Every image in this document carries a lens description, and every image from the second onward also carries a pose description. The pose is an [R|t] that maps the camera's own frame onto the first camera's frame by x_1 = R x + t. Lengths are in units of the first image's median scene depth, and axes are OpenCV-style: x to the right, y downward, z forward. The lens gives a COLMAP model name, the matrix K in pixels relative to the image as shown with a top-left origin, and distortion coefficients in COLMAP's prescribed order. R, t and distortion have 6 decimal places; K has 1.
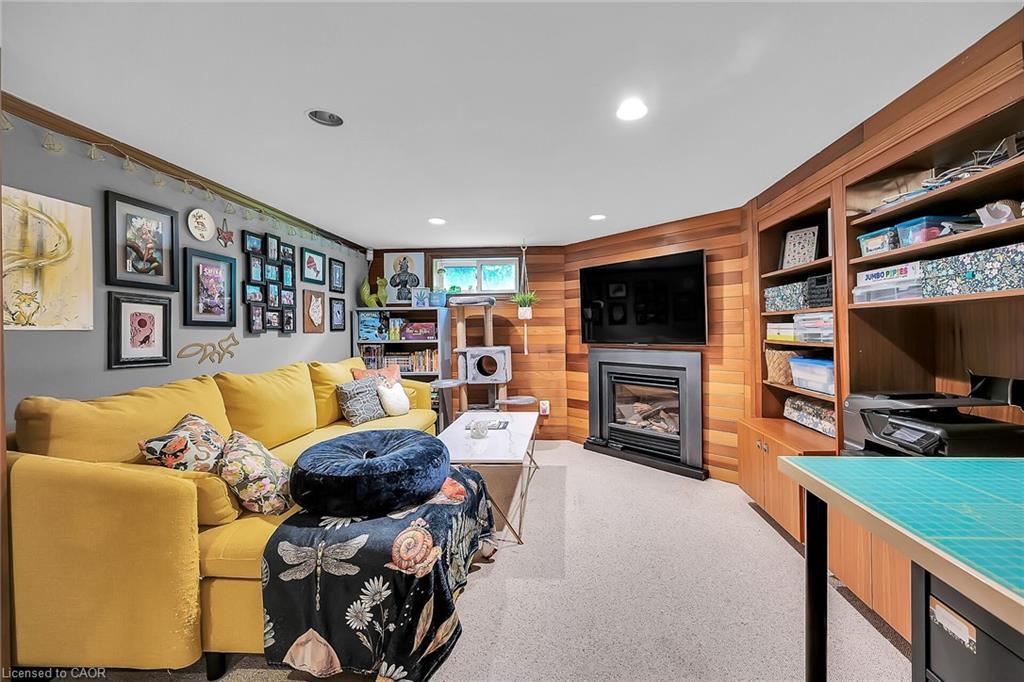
lens RADIAL K [[423.8, 0, 515.6], [0, 423.8, 314.7], [0, 0, 1]] dist [-0.000119, -0.000035]
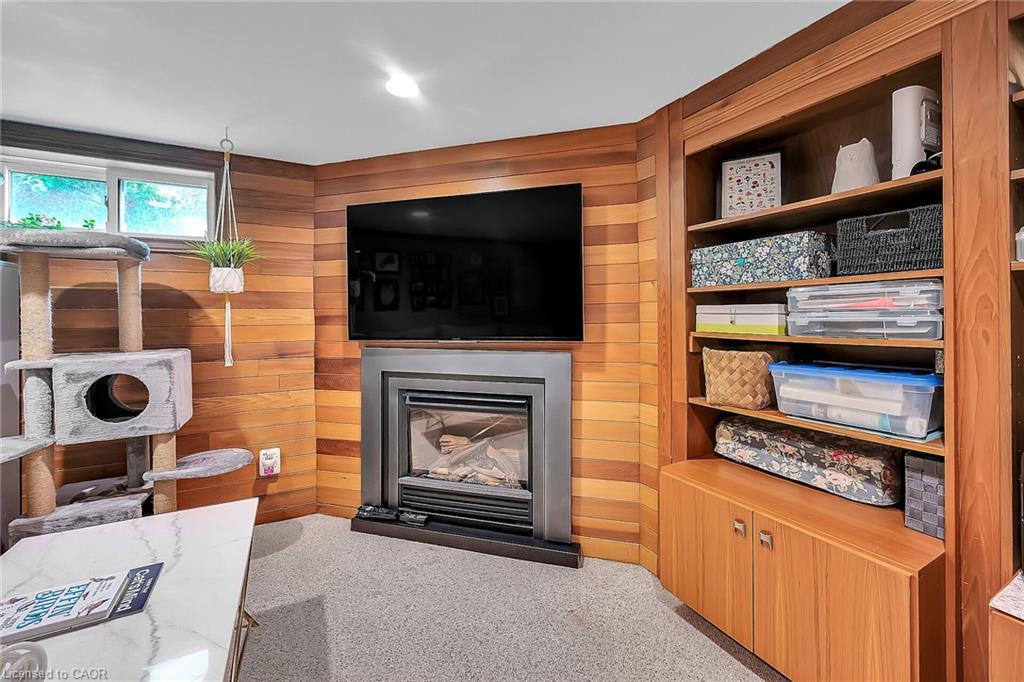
lens RADIAL K [[423.8, 0, 515.6], [0, 423.8, 314.7], [0, 0, 1]] dist [-0.000119, -0.000035]
pose [[0.821748, 0.009314, 0.569775, 0.017959], [-0.024121, 0.999539, 0.018450, 0.018722], [-0.569341, -0.028905, 0.821593, 0.419969]]
